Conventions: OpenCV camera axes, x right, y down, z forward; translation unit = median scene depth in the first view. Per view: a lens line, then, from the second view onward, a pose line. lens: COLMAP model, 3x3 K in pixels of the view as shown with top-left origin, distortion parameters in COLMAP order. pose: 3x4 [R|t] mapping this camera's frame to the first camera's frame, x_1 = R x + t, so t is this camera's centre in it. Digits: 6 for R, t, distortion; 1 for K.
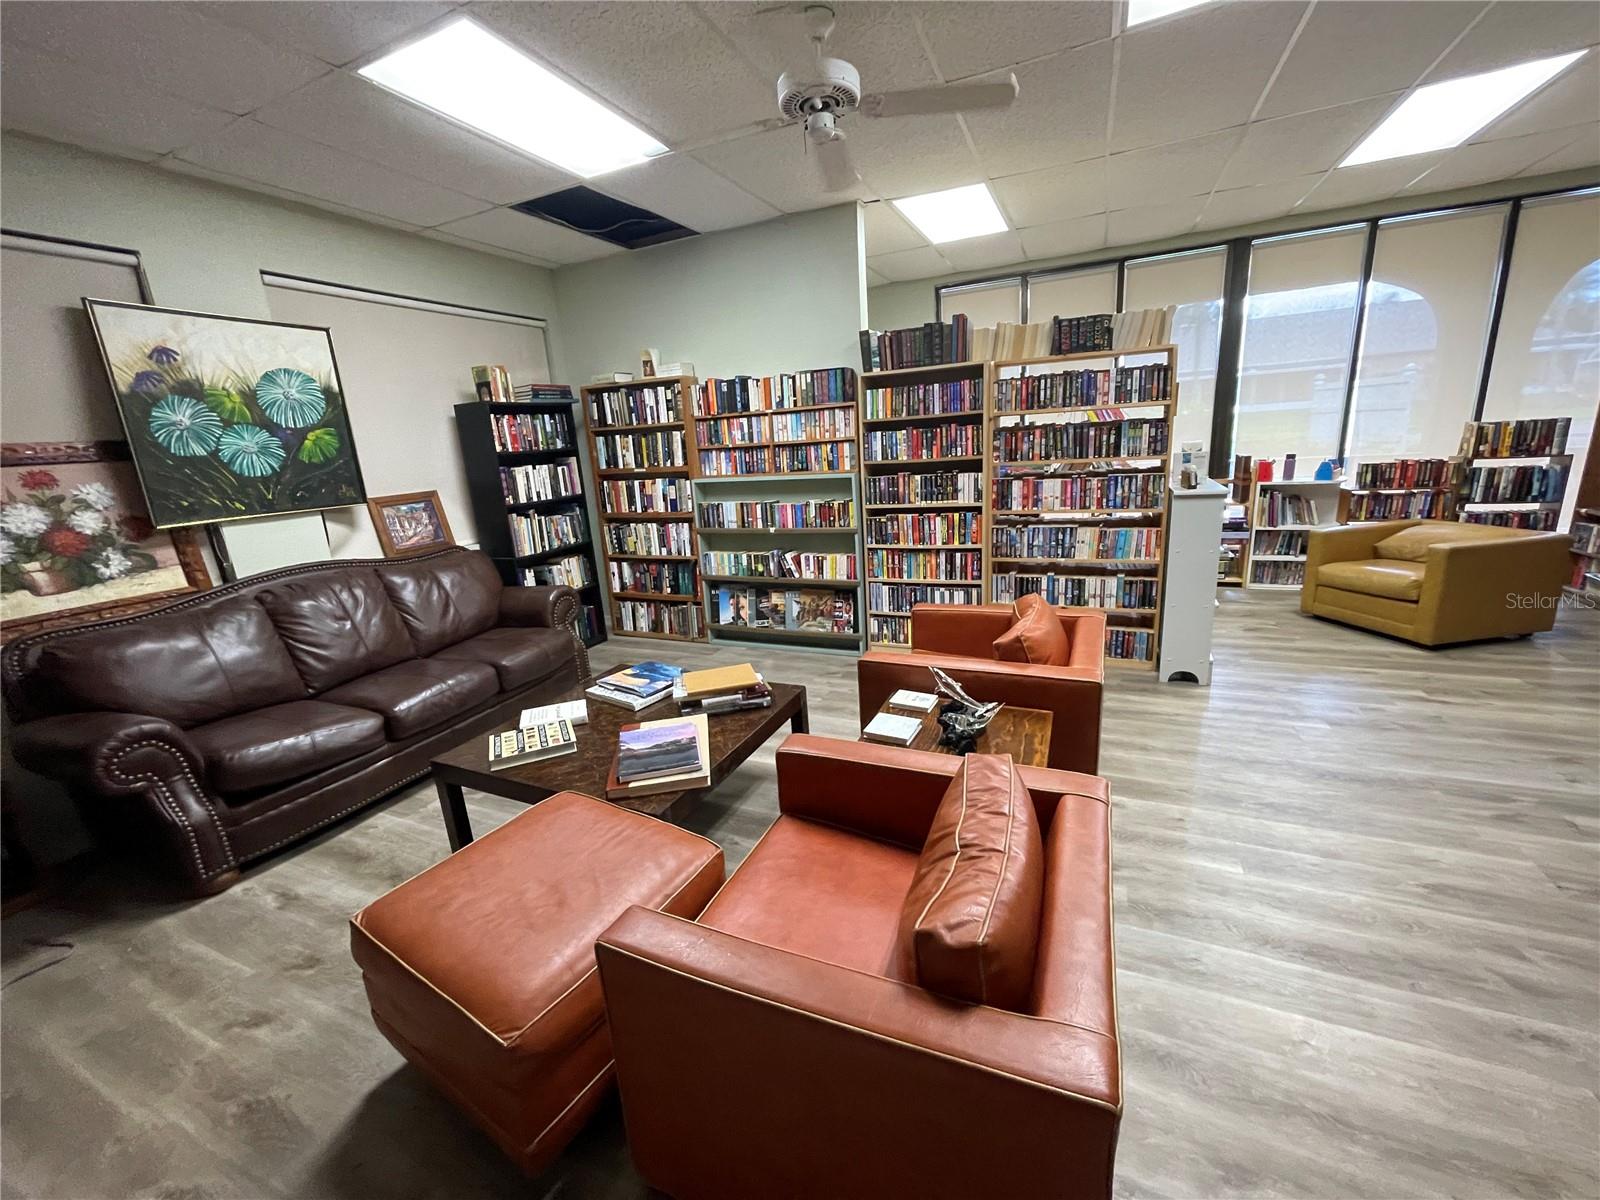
lens RADIAL K [[643.7, 0, 797.8], [0, 643.7, 599.4], [0, 0, 1]] dist [-0.003459, 0.000103]
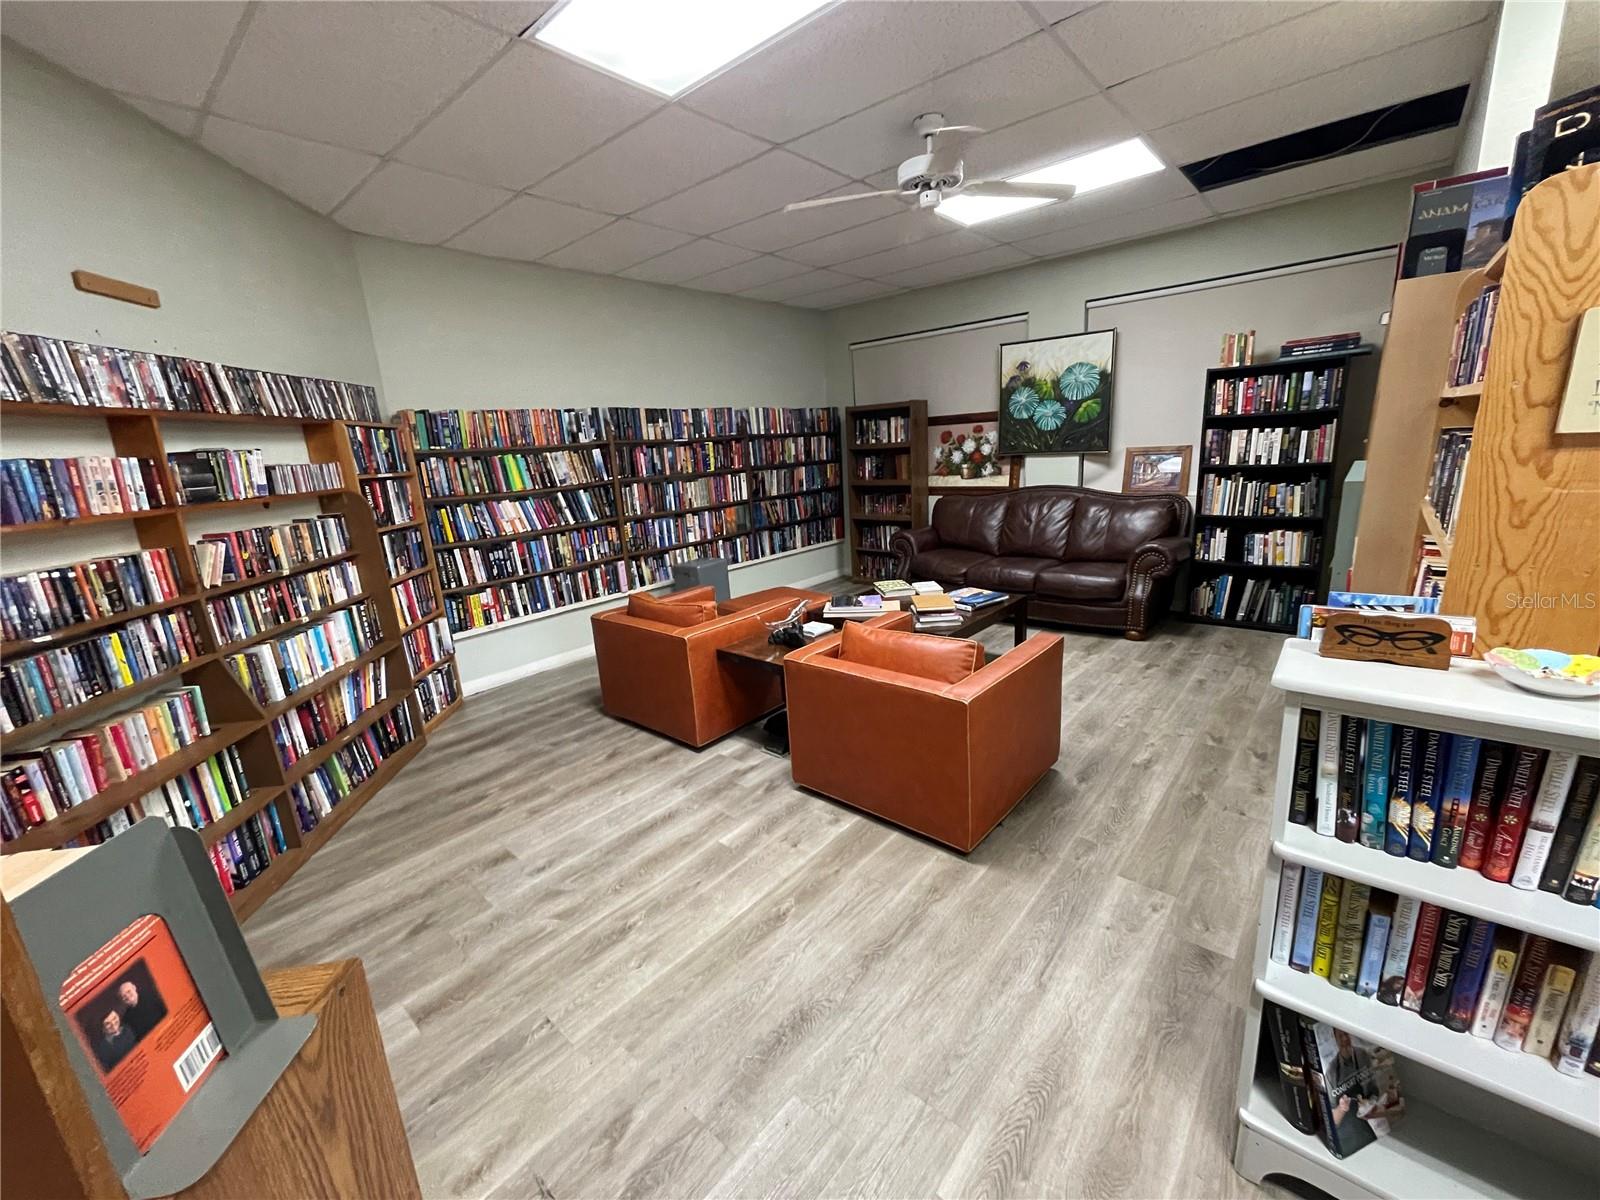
lens RADIAL K [[643.7, 0, 802.3], [0, 643.7, 601.2], [0, 0, 1]] dist [-0.003459, 0.000103]
pose [[-0.274531, 0.314412, -0.908723, 1.013652], [-0.158791, 0.917235, 0.365329, -0.287161], [0.948376, 0.244591, -0.201884, 0.806896]]
